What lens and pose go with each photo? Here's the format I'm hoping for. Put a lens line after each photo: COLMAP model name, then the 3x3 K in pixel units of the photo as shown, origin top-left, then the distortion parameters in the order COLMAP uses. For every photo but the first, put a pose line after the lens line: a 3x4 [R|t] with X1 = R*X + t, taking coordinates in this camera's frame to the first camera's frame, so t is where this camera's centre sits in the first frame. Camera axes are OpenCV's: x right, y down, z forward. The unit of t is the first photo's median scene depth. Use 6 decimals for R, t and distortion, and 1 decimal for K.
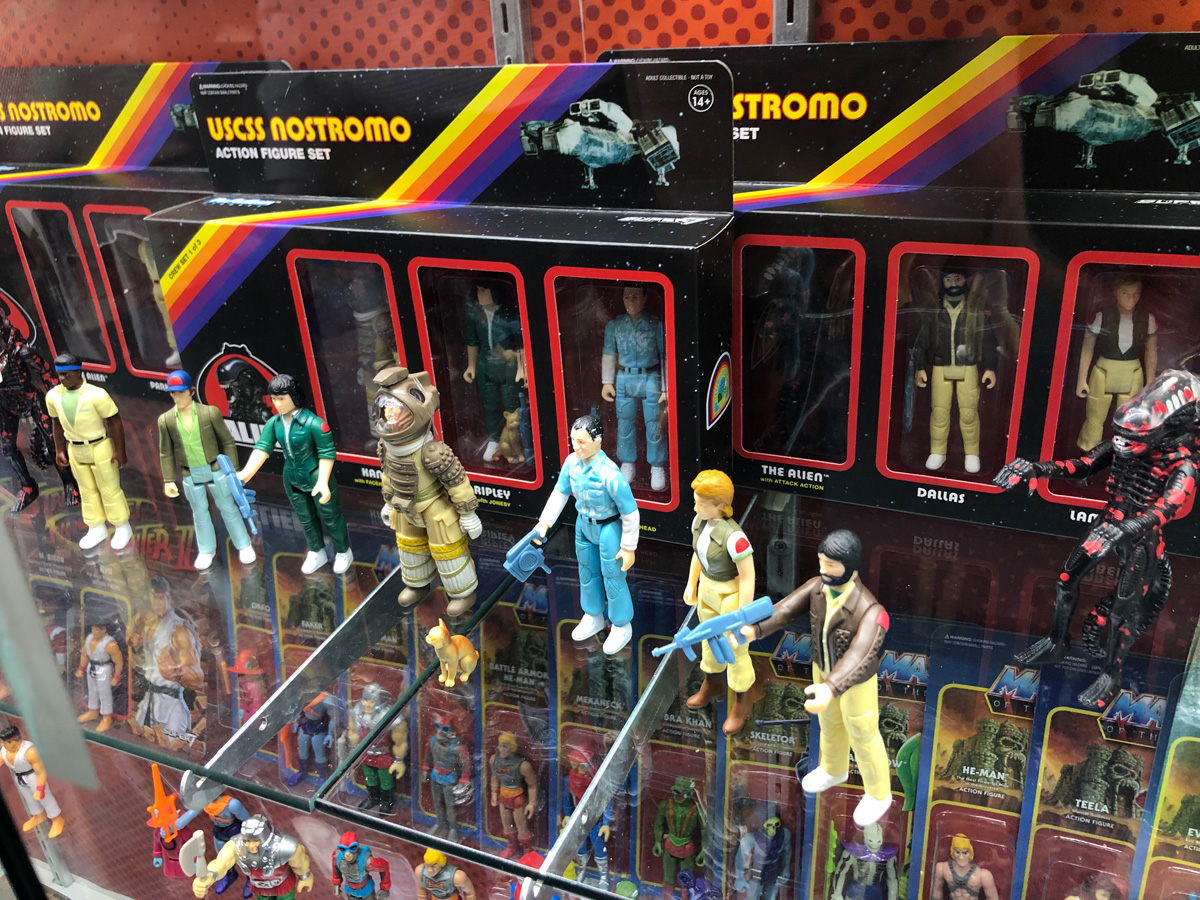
lens RADIAL K [[981.2, 0, 606.0], [0, 981.2, 453.6], [0, 0, 1]] dist [-0.003813, 0.019882]
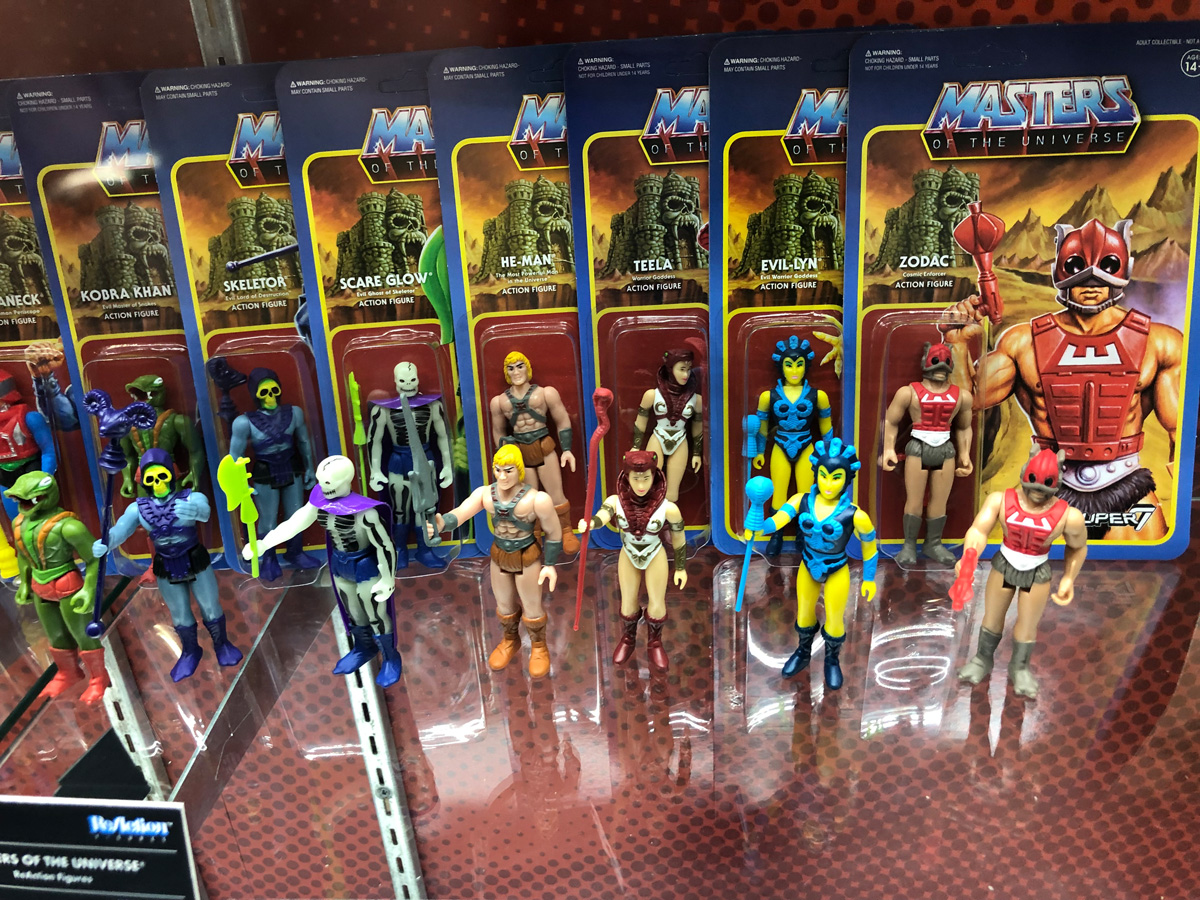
lens RADIAL K [[981.2, 0, 596.6], [0, 981.2, 453.0], [0, 0, 1]] dist [-0.003813, 0.019882]
pose [[0.933637, -0.163982, 0.318483, 0.165478], [0.154366, 0.986460, 0.055387, 0.443102], [-0.323253, -0.002548, 0.946309, 0.248140]]
